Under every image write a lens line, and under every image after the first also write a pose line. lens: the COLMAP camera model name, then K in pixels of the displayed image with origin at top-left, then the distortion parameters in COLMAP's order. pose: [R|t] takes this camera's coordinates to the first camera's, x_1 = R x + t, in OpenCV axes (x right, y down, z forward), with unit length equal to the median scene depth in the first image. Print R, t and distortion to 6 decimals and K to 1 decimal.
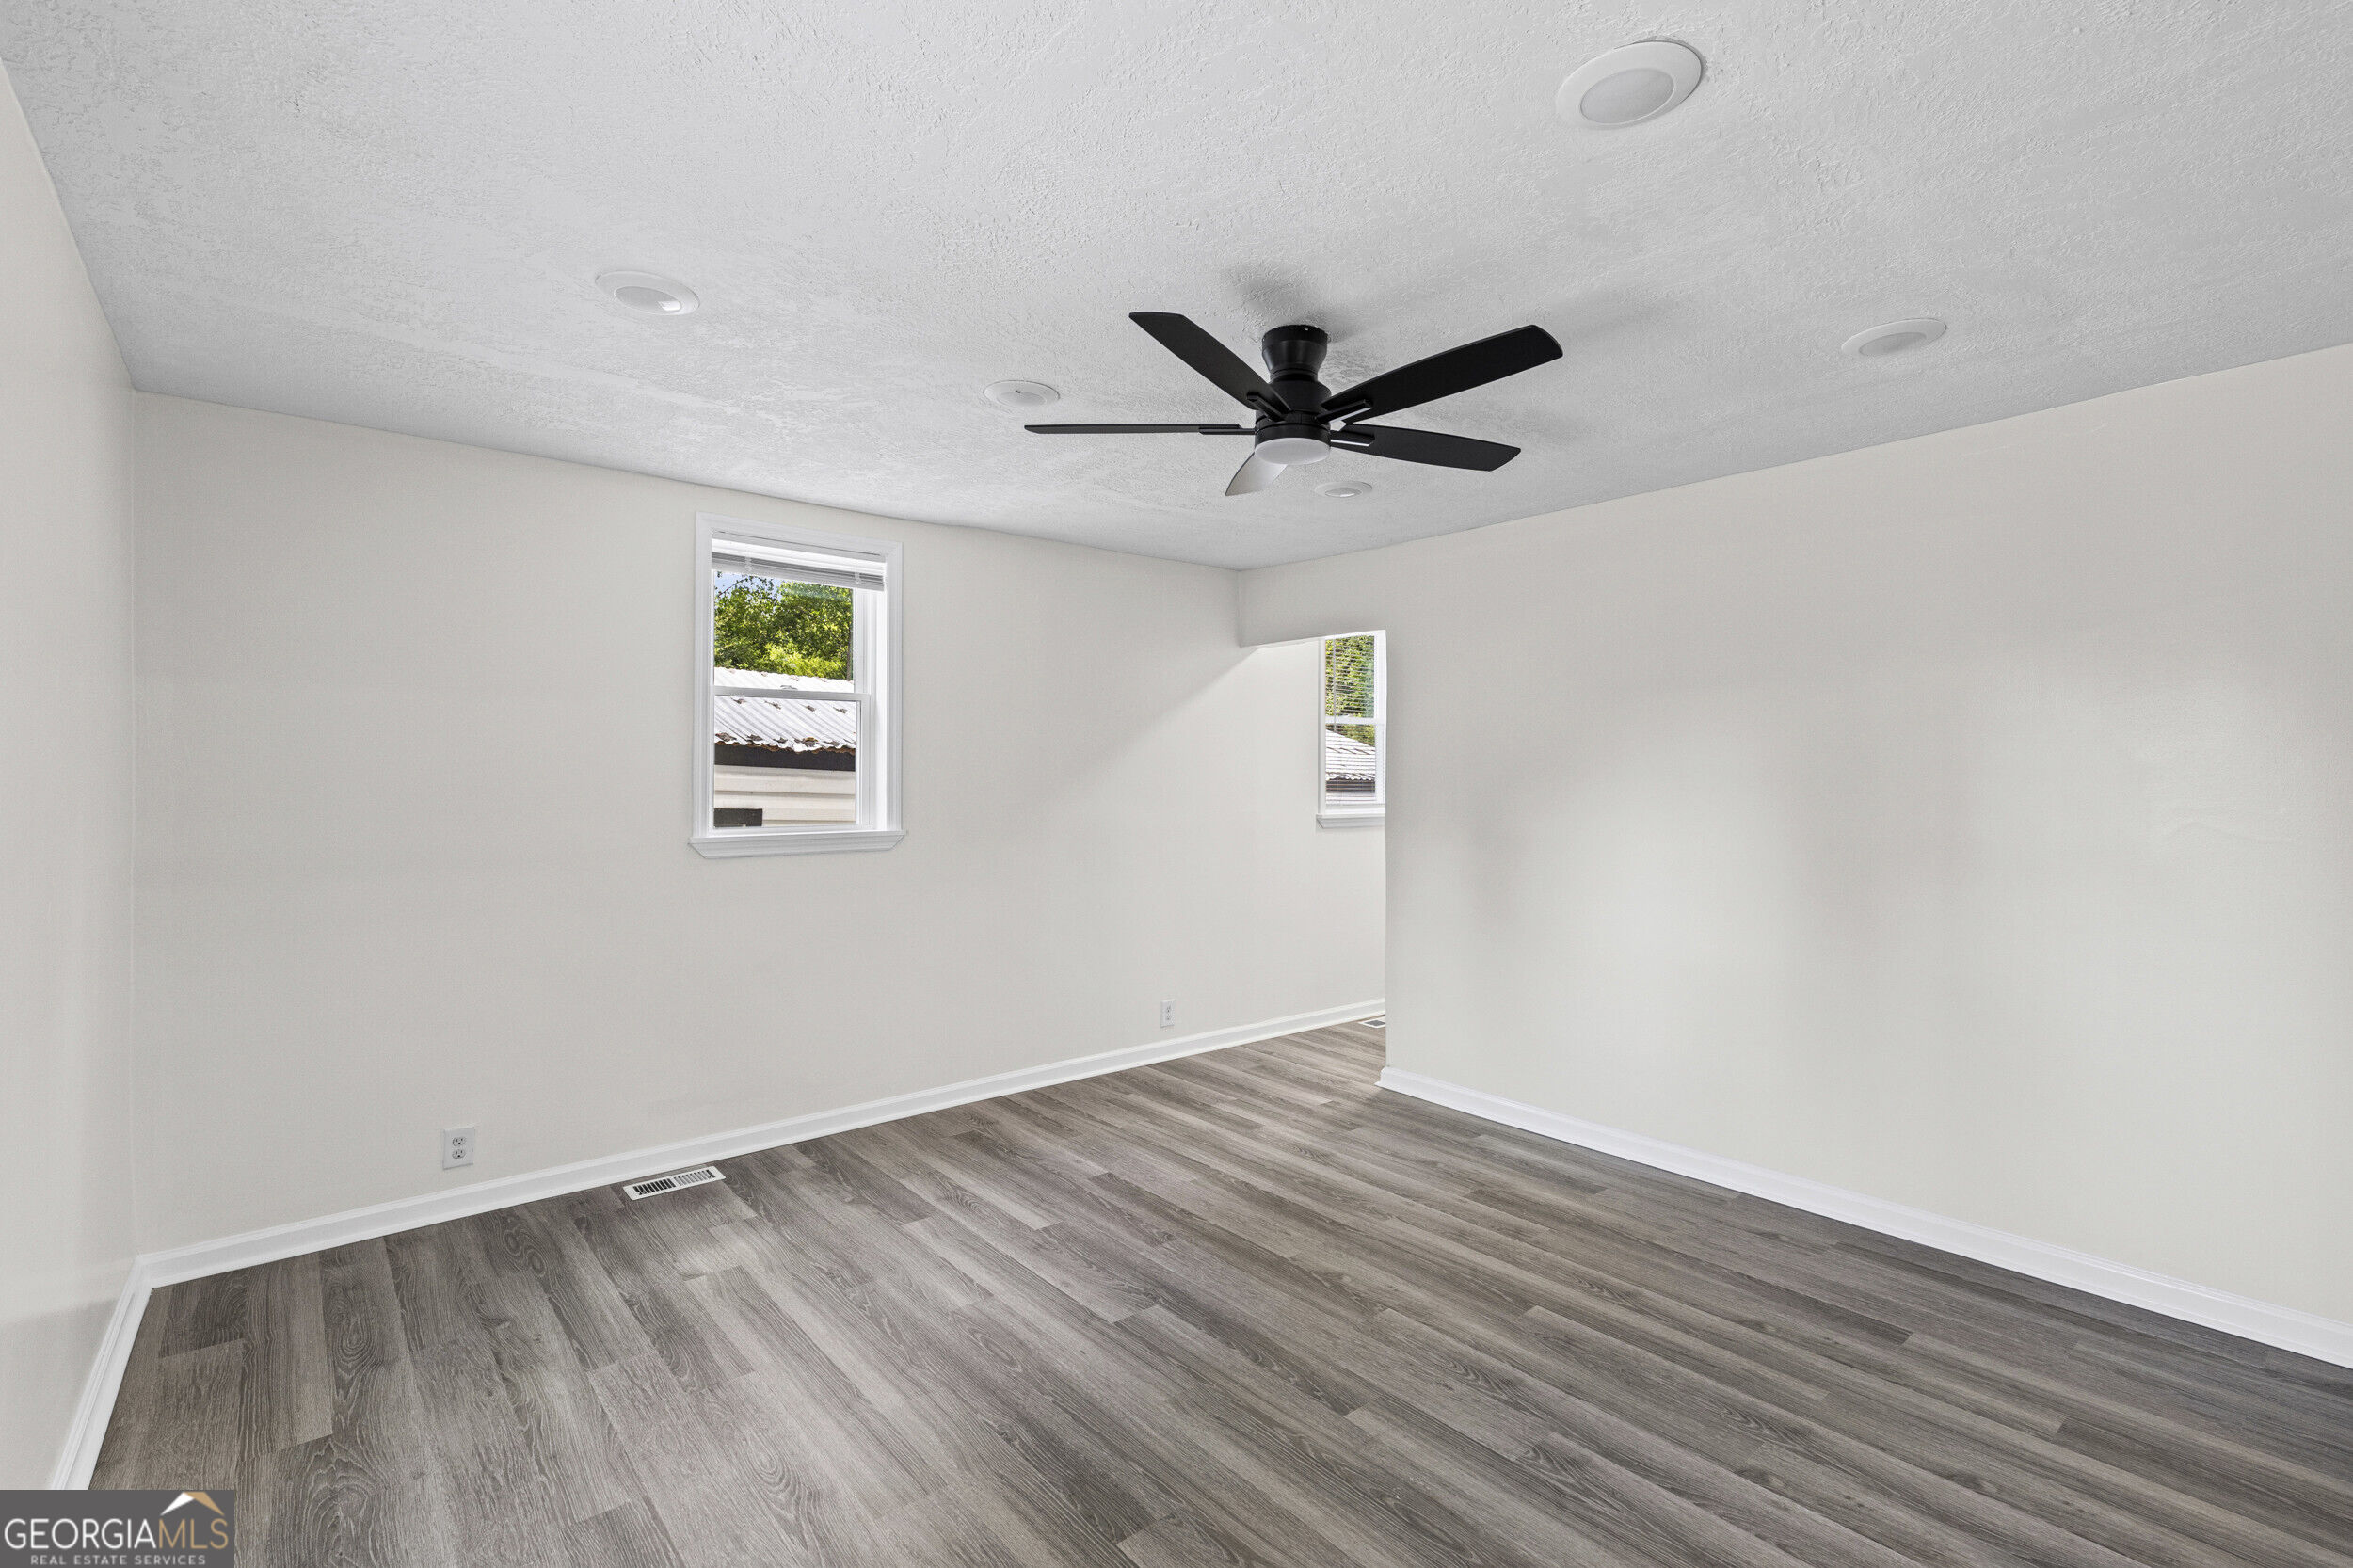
lens RADIAL K [[1045.4, 0, 1176.5], [0, 1045.4, 784.0], [0, 0, 1]] dist [0.003491, 0.000721]
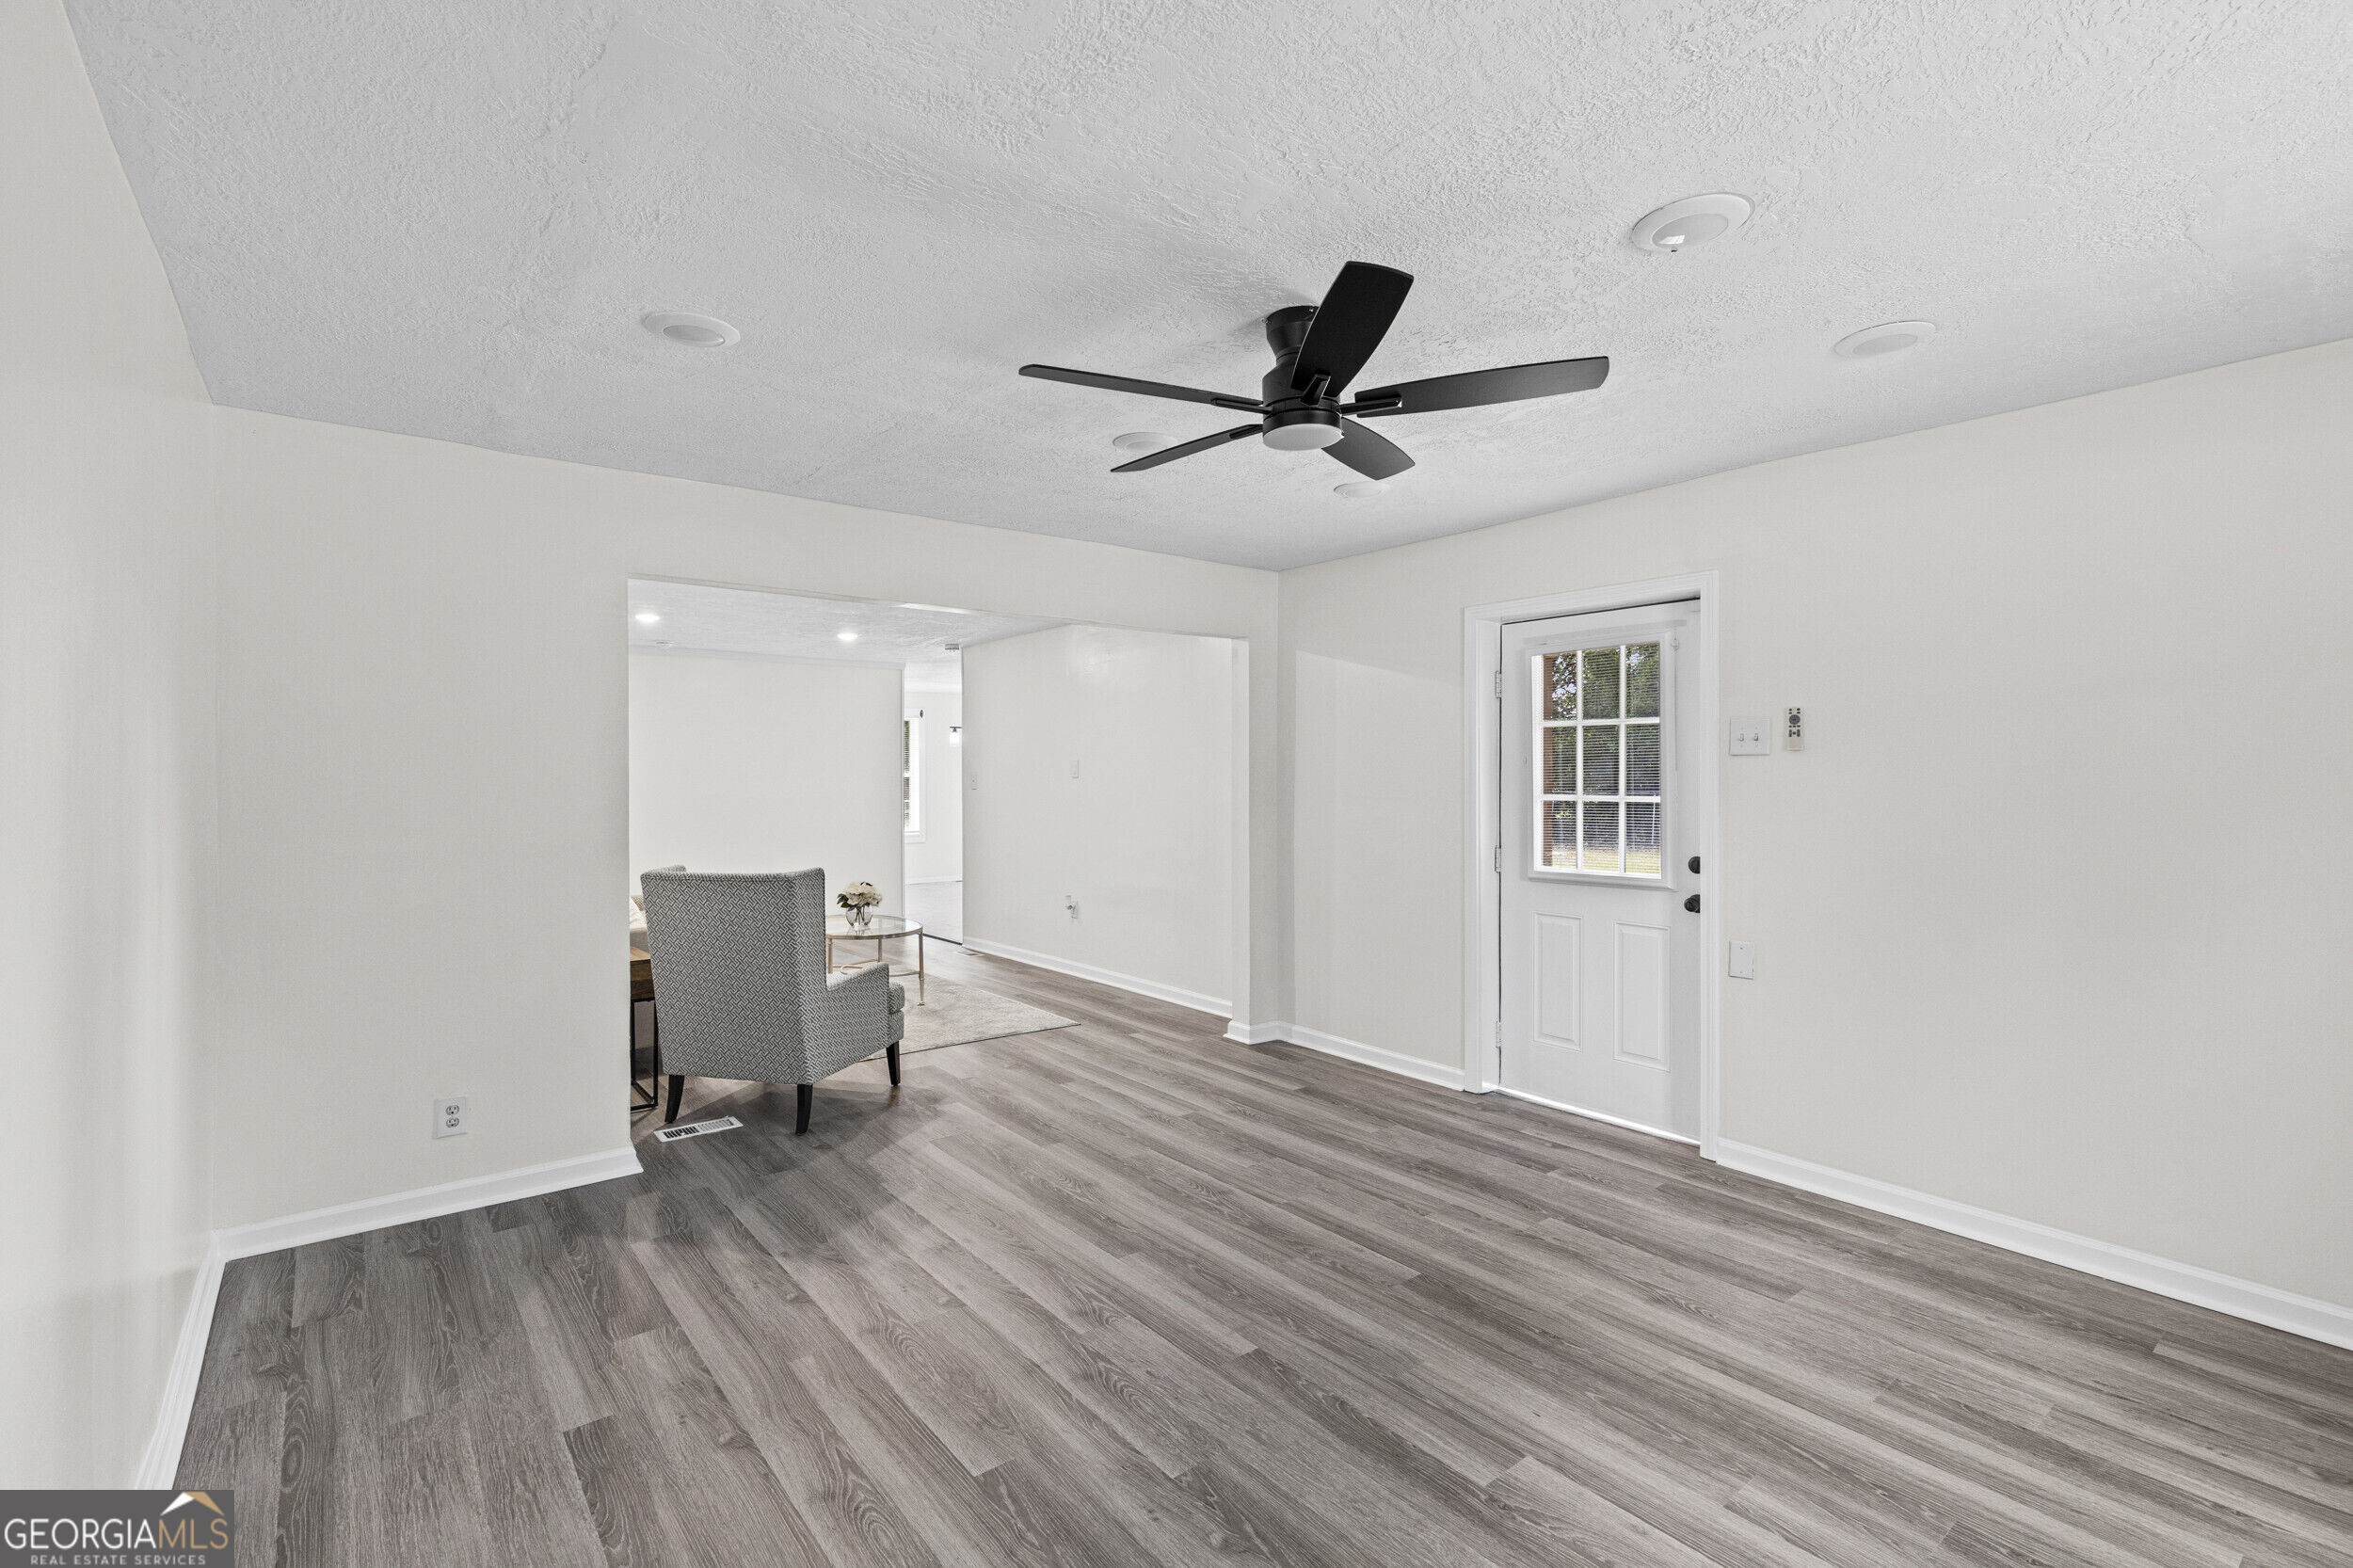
lens RADIAL K [[1045.4, 0, 1176.5], [0, 1045.4, 784.0], [0, 0, 1]] dist [0.003491, 0.000721]
pose [[-0.999656, -0.000130, 0.026223, 0.205605], [0.000356, 0.999829, 0.018511, -0.015281], [-0.026221, 0.018514, -0.999485, 1.989575]]
